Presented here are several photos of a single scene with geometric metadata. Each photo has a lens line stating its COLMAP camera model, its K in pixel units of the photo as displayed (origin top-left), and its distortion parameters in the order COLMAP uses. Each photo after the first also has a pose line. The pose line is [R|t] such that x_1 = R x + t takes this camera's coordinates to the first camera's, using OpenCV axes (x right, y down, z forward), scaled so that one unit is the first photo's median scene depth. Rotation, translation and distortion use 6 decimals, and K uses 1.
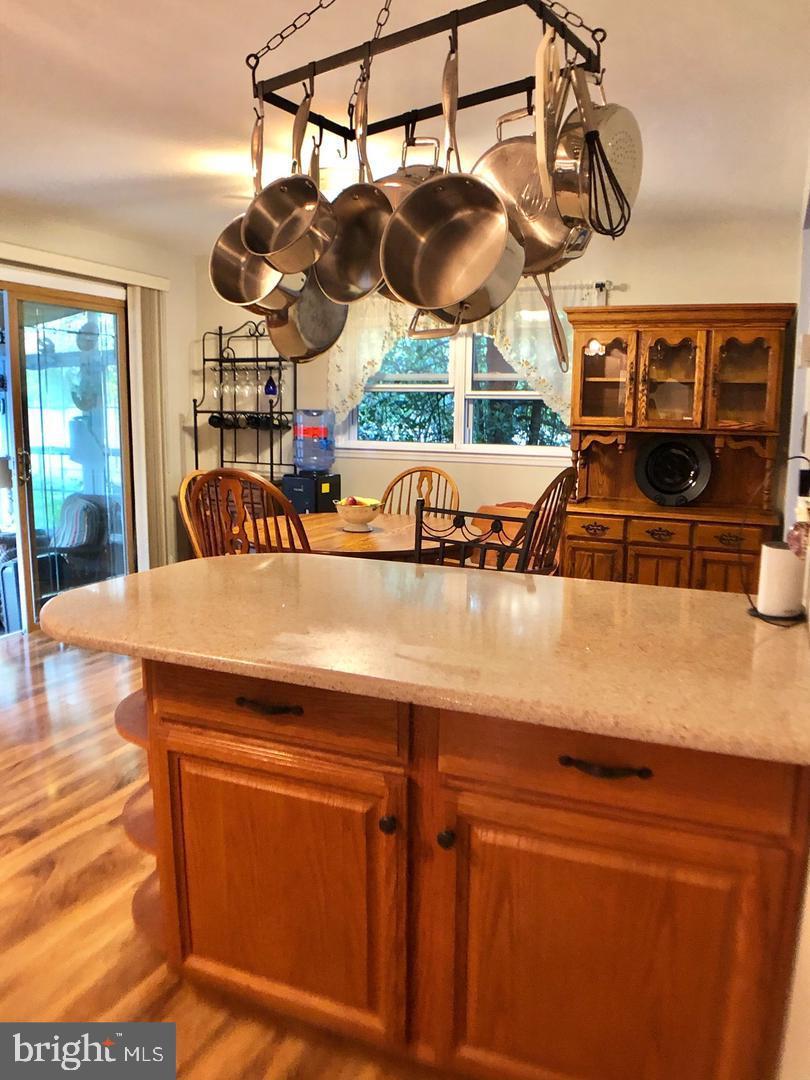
lens RADIAL K [[826.3, 0, 406.6], [0, 826.3, 538.2], [0, 0, 1]] dist [-0.056167, -0.002021]
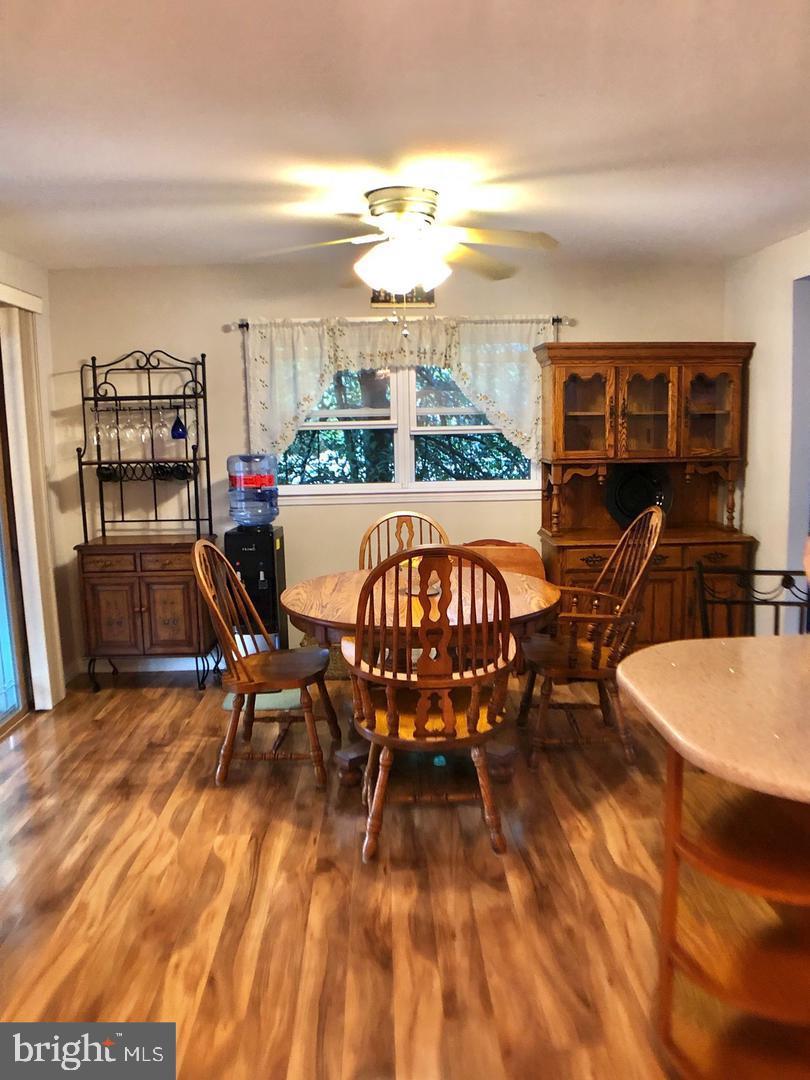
lens RADIAL K [[826.3, 0, 407.0], [0, 826.3, 541.2], [0, 0, 1]] dist [-0.056167, -0.002021]
pose [[0.891843, -0.096176, 0.442003, -0.415887], [0.102913, 0.994652, 0.008777, -0.066147], [-0.440483, 0.037660, 0.896971, 0.184326]]
